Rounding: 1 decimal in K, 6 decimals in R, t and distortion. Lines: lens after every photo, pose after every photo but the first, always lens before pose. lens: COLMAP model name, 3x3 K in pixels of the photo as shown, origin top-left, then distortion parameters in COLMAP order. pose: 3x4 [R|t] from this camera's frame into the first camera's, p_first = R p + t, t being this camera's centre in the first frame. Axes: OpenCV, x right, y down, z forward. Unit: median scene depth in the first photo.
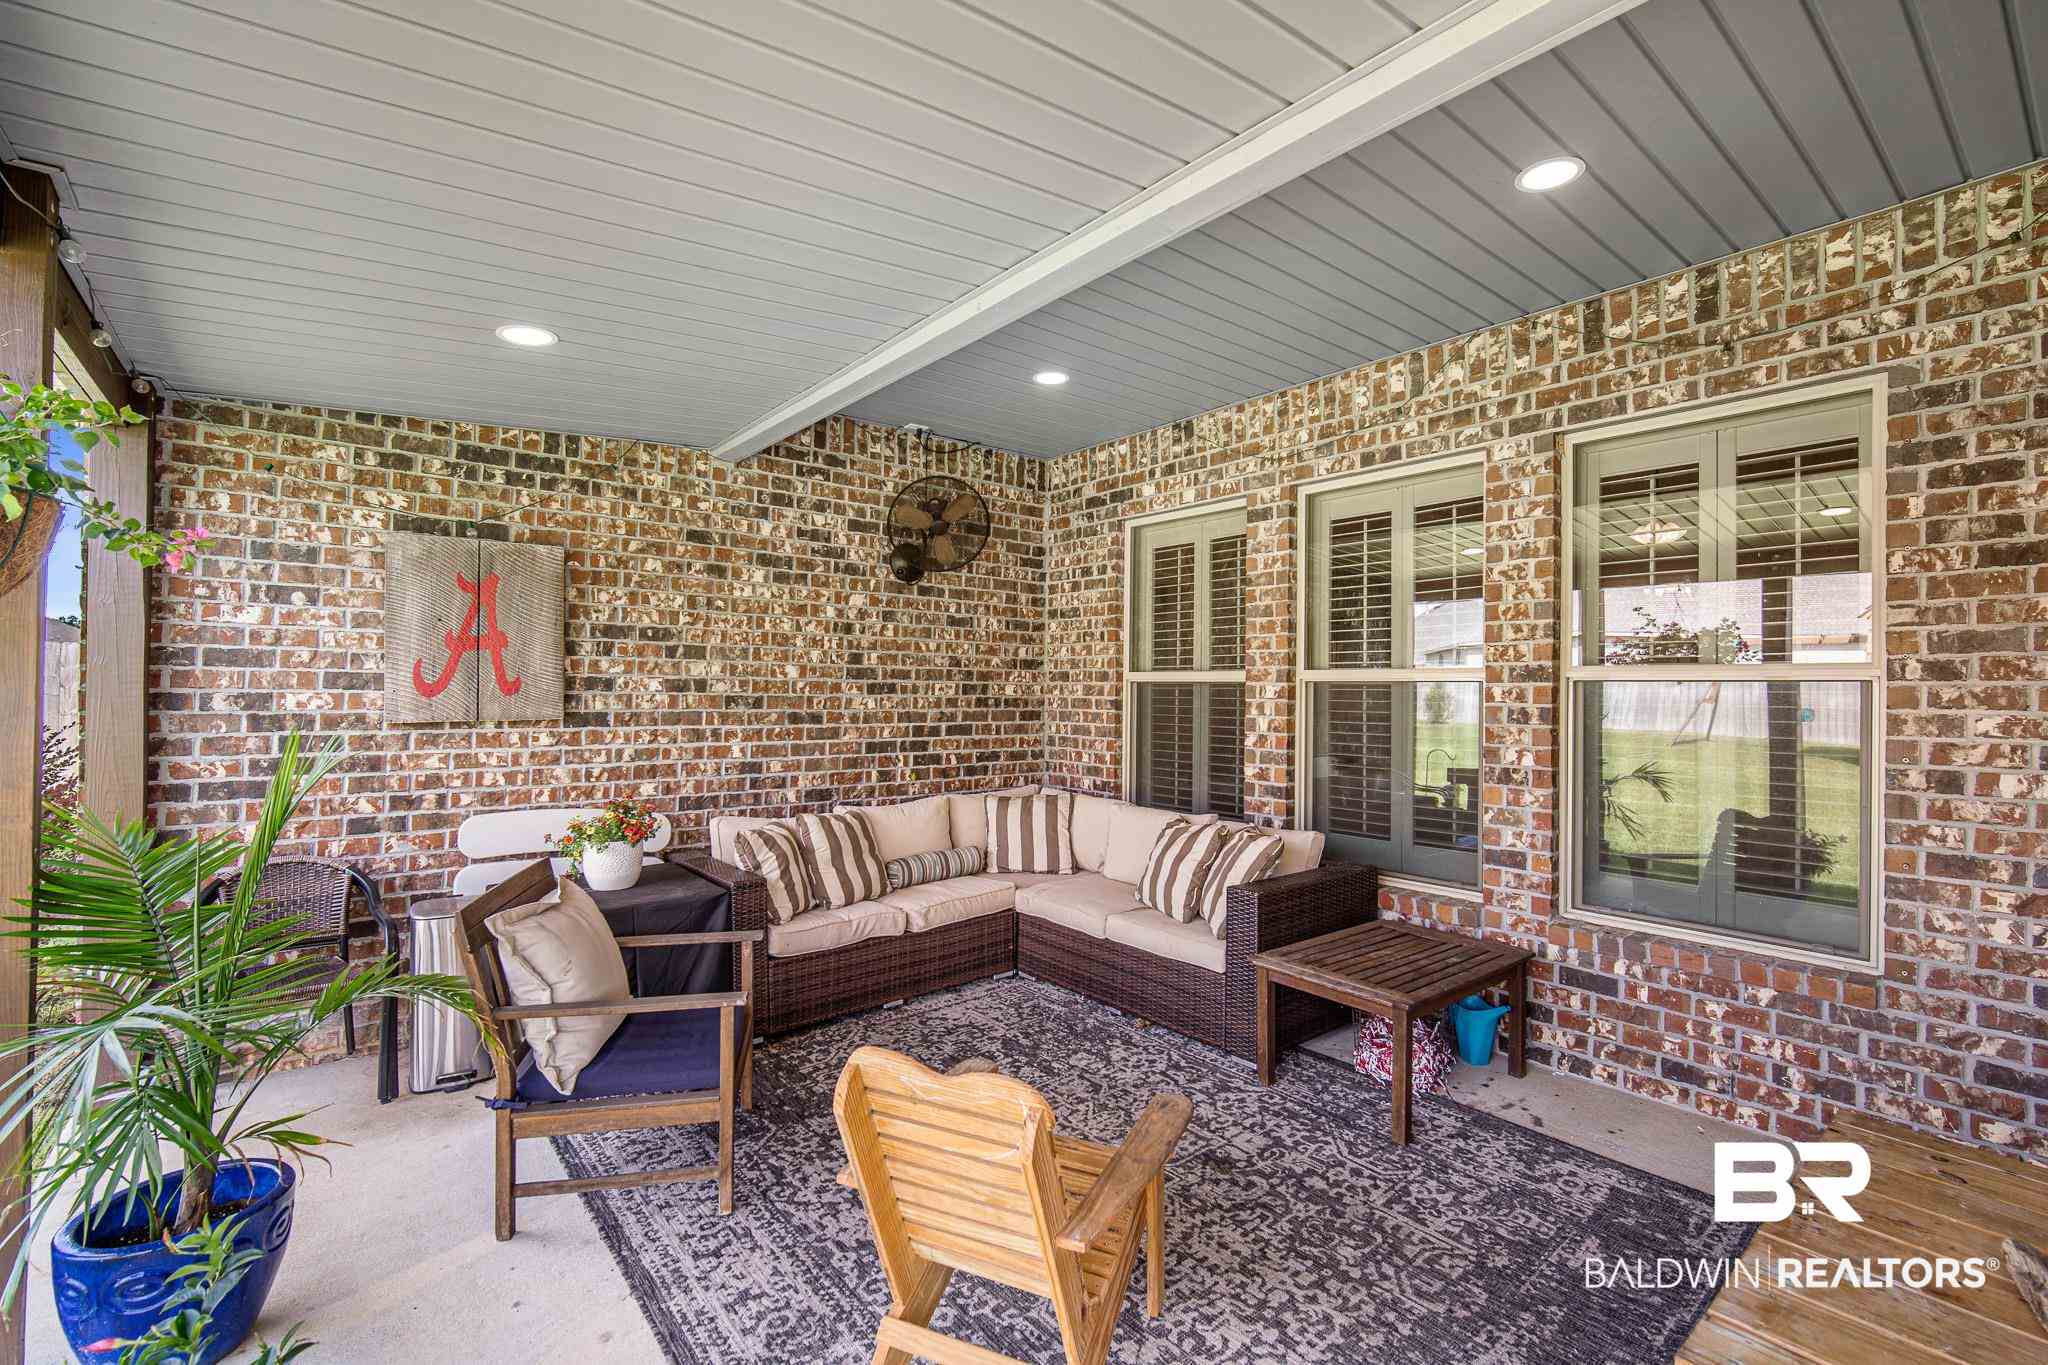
lens RADIAL K [[893.4, 0, 1023.5], [0, 893.4, 688.8], [0, 0, 1]] dist [-0.005913, 0.001162]
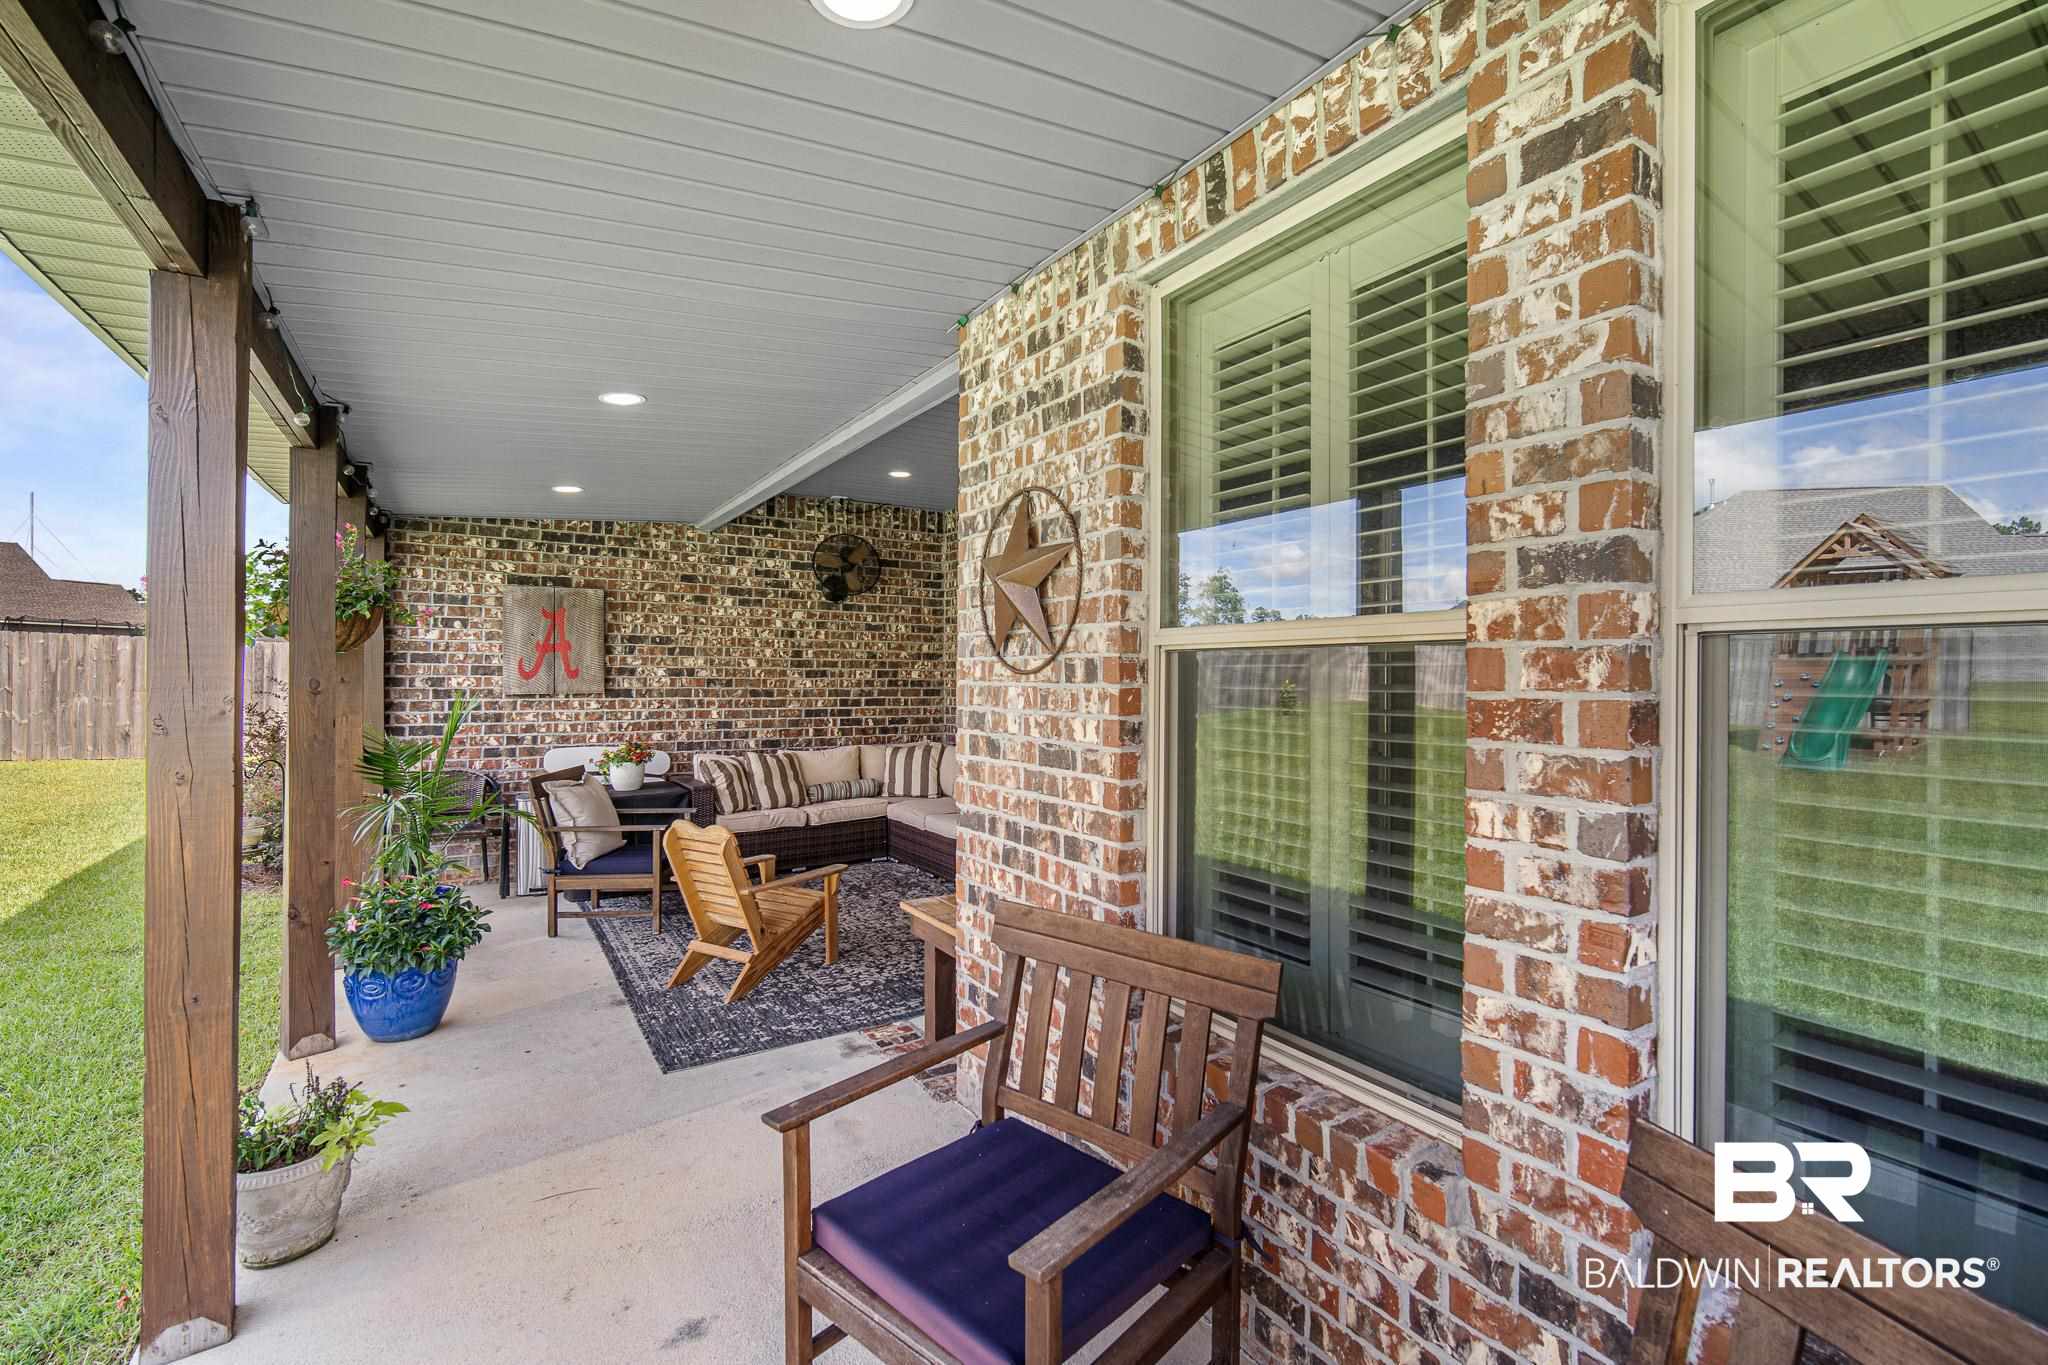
lens RADIAL K [[893.4, 0, 1020.7], [0, 893.4, 680.3], [0, 0, 1]] dist [-0.005913, 0.001162]
pose [[0.993272, -0.004069, -0.115731, 0.432521], [0.004656, 0.999978, 0.004807, 0.006178], [0.115709, -0.005314, 0.993269, -0.543417]]
